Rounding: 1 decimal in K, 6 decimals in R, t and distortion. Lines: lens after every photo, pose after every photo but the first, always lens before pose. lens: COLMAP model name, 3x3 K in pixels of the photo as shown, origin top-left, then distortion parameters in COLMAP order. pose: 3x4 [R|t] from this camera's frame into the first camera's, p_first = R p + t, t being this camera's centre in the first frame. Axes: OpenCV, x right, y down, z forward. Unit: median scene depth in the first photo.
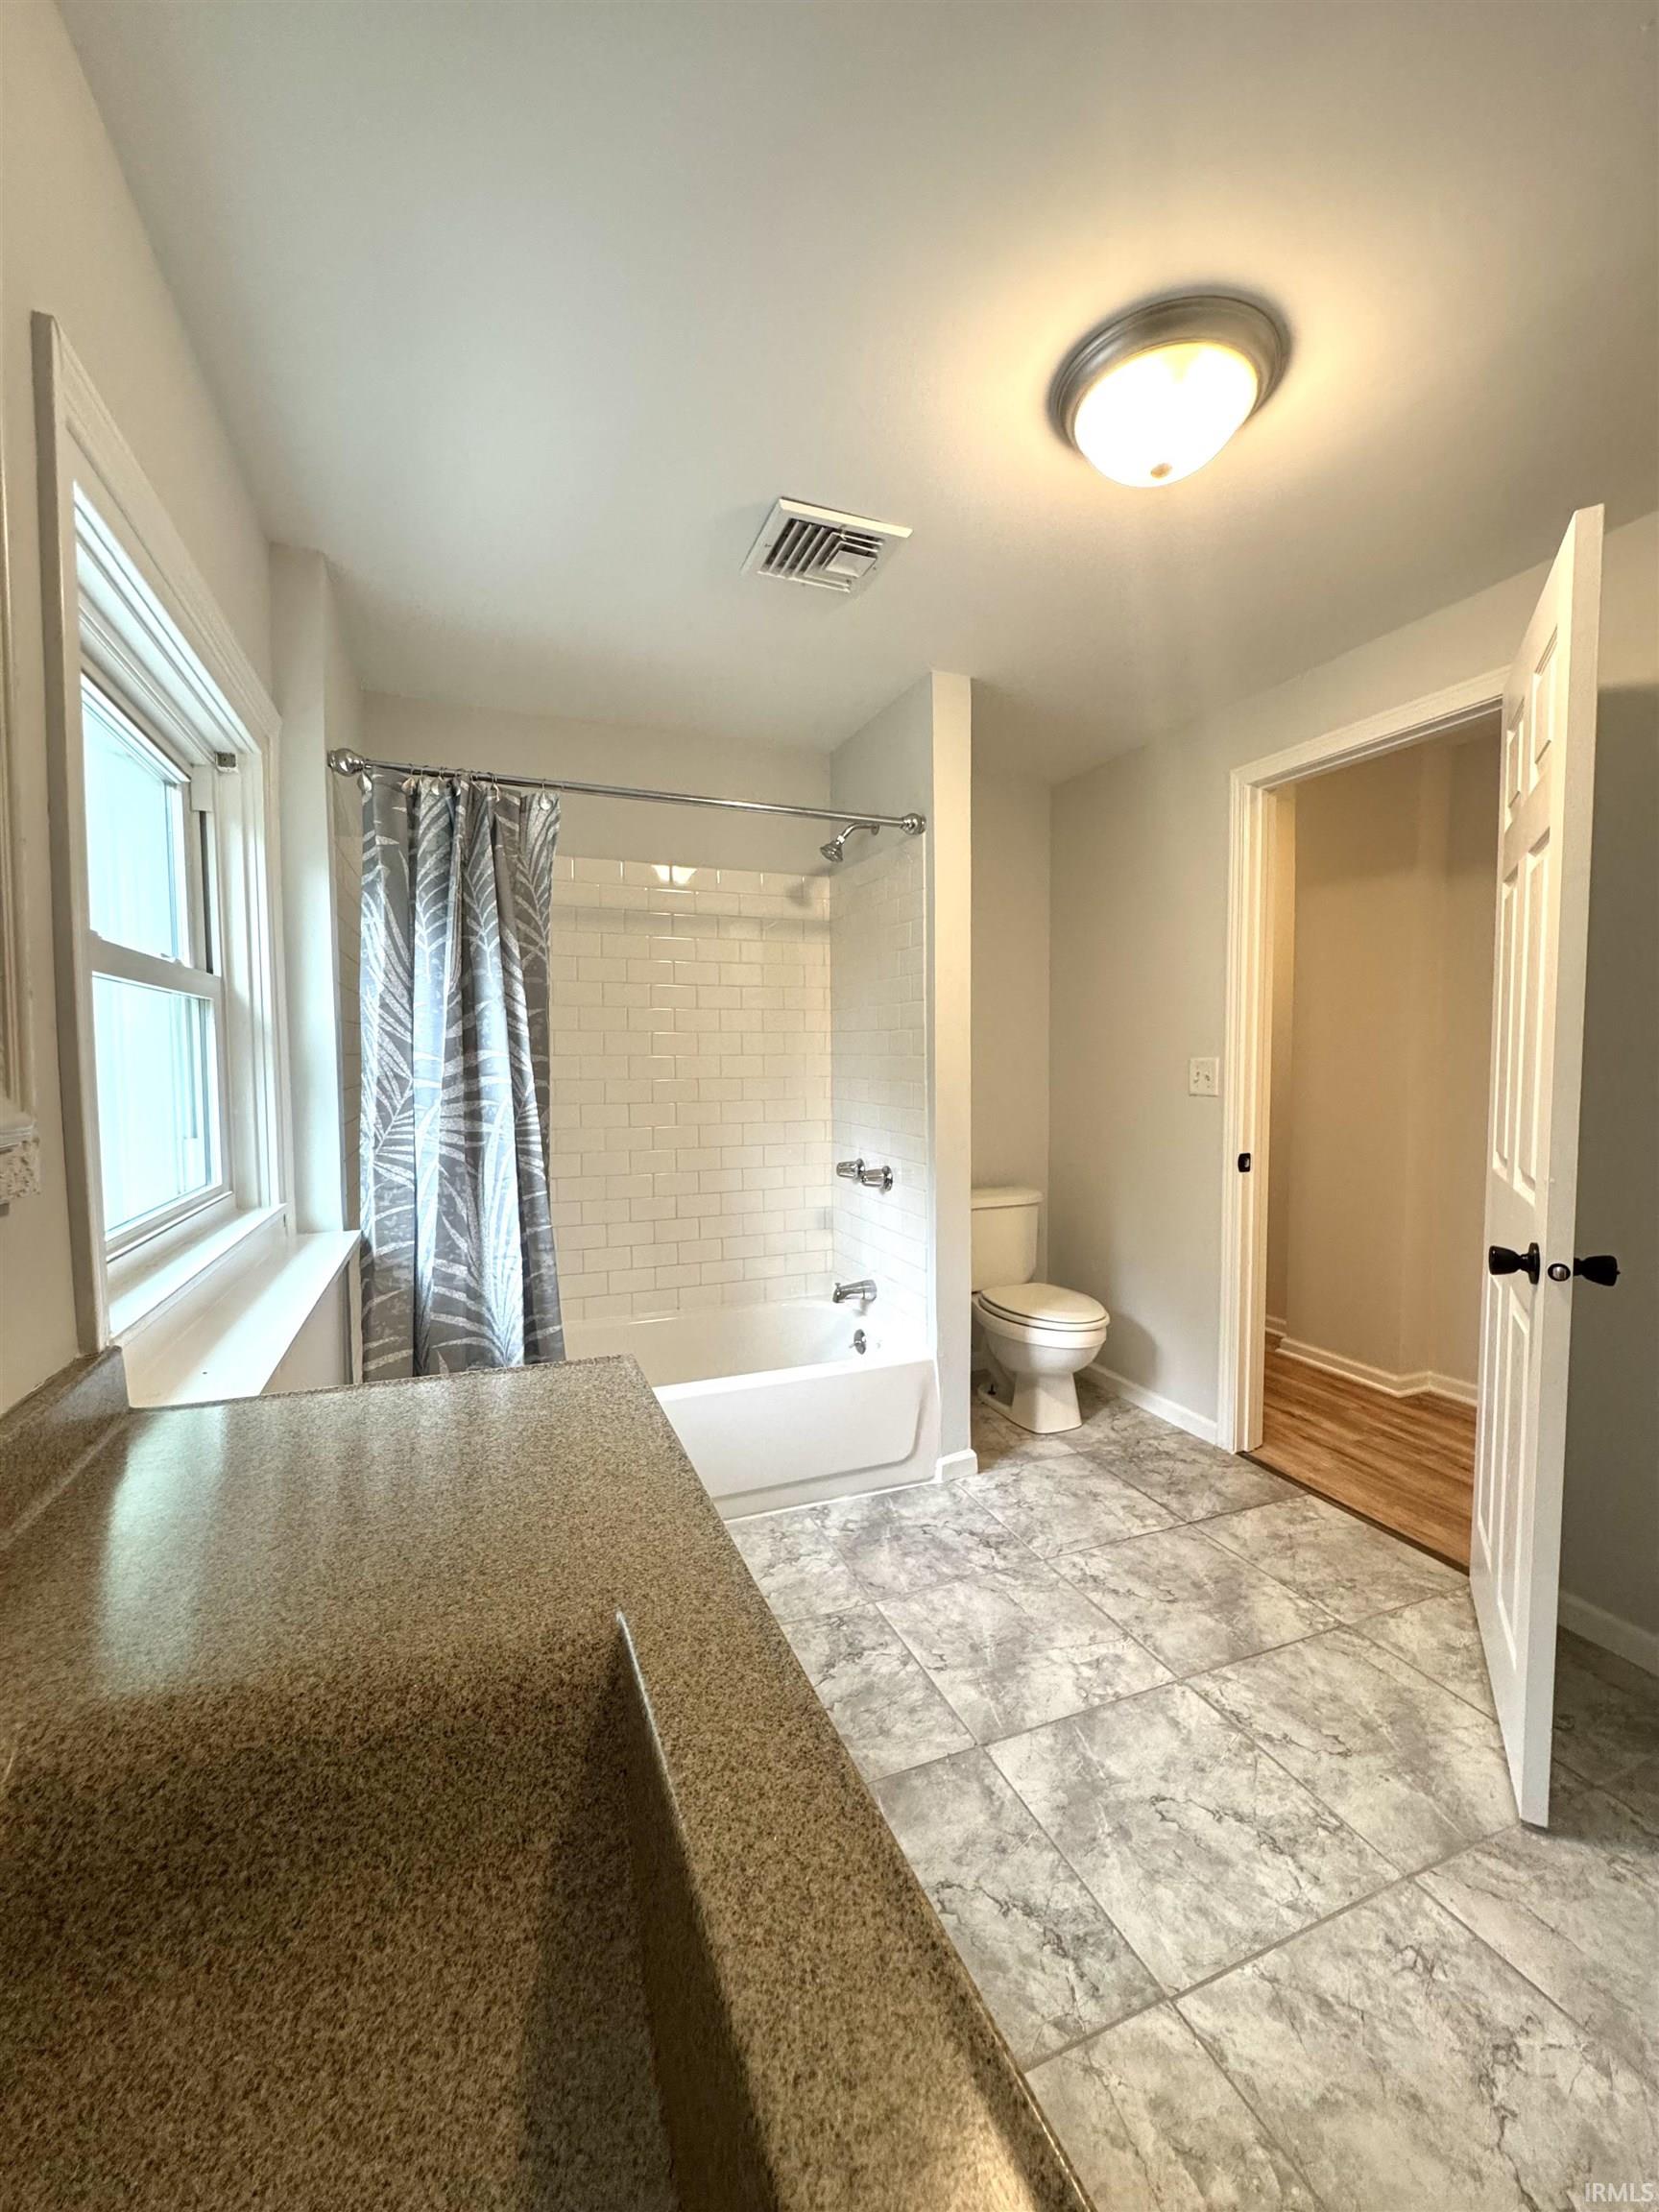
lens RADIAL K [[888.0, 0, 833.5], [0, 888.0, 1103.8], [0, 0, 1]] dist [-0.000315, -0.000242]
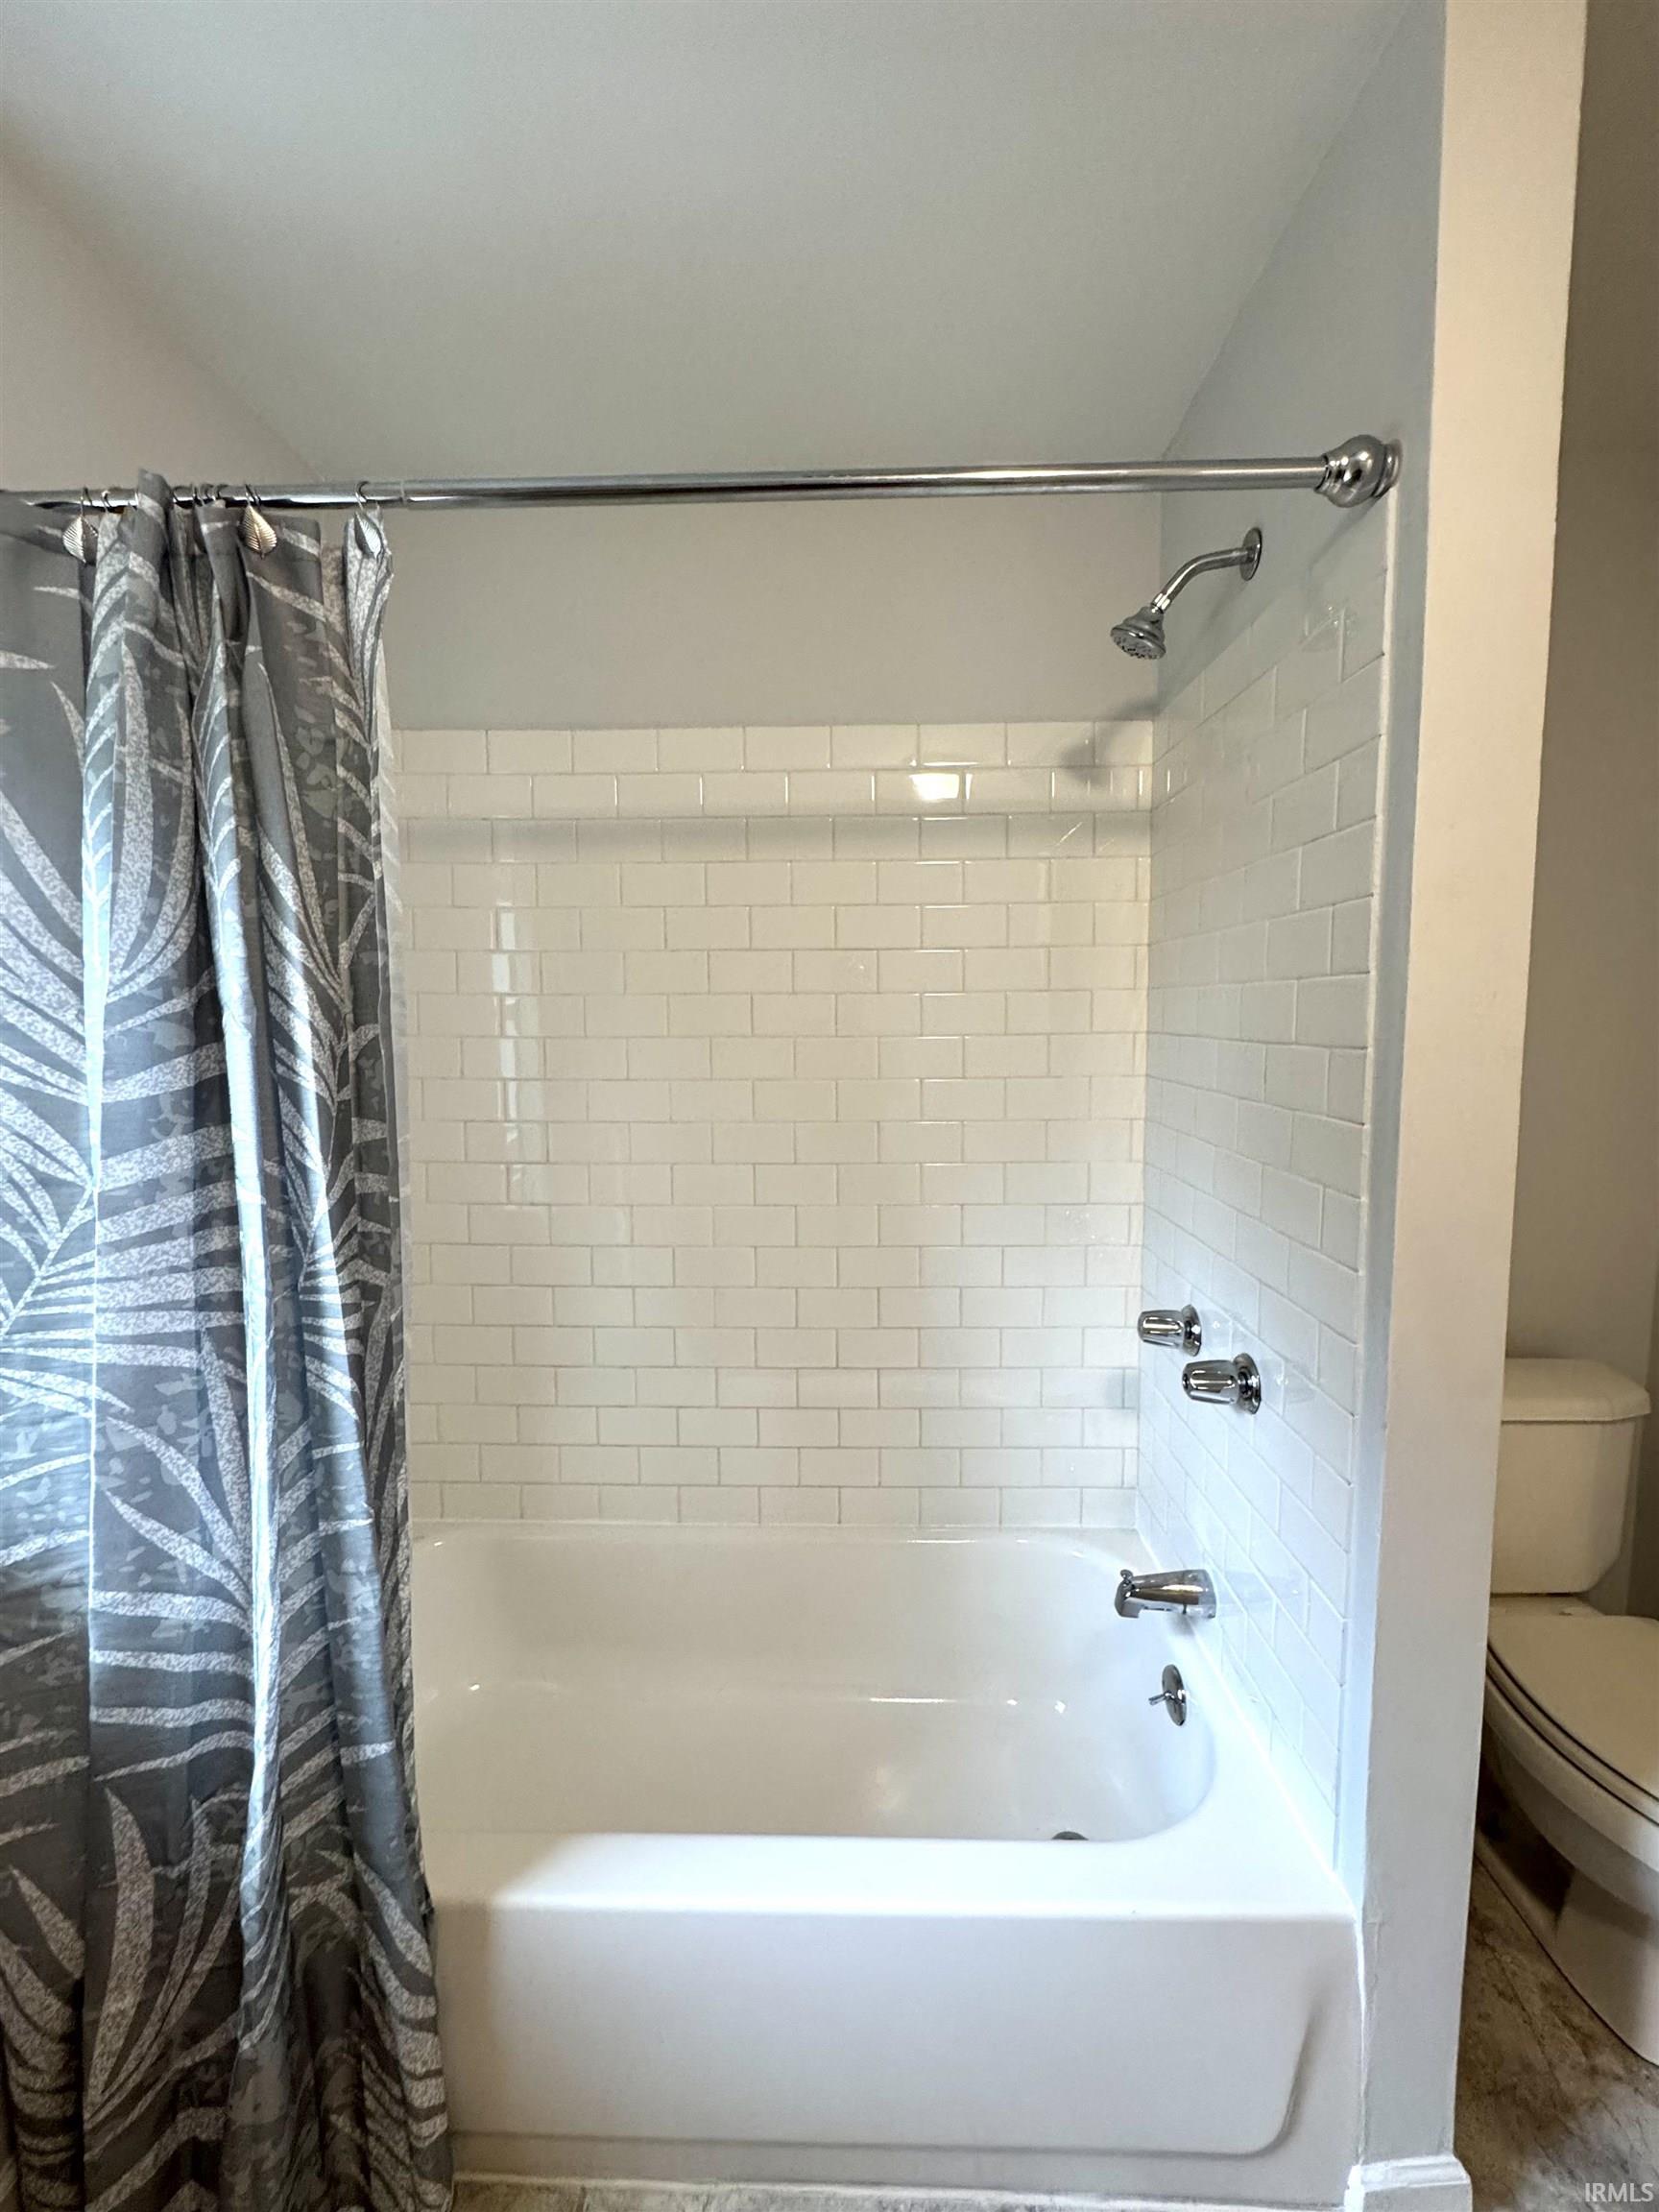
lens RADIAL K [[888.0, 0, 833.5], [0, 888.0, 1103.8], [0, 0, 1]] dist [-0.000315, -0.000242]
pose [[0.912940, 0.036042, -0.406499, 0.066297], [-0.016791, 0.998566, 0.050825, -0.101079], [0.407749, -0.039575, 0.912236, 0.746190]]
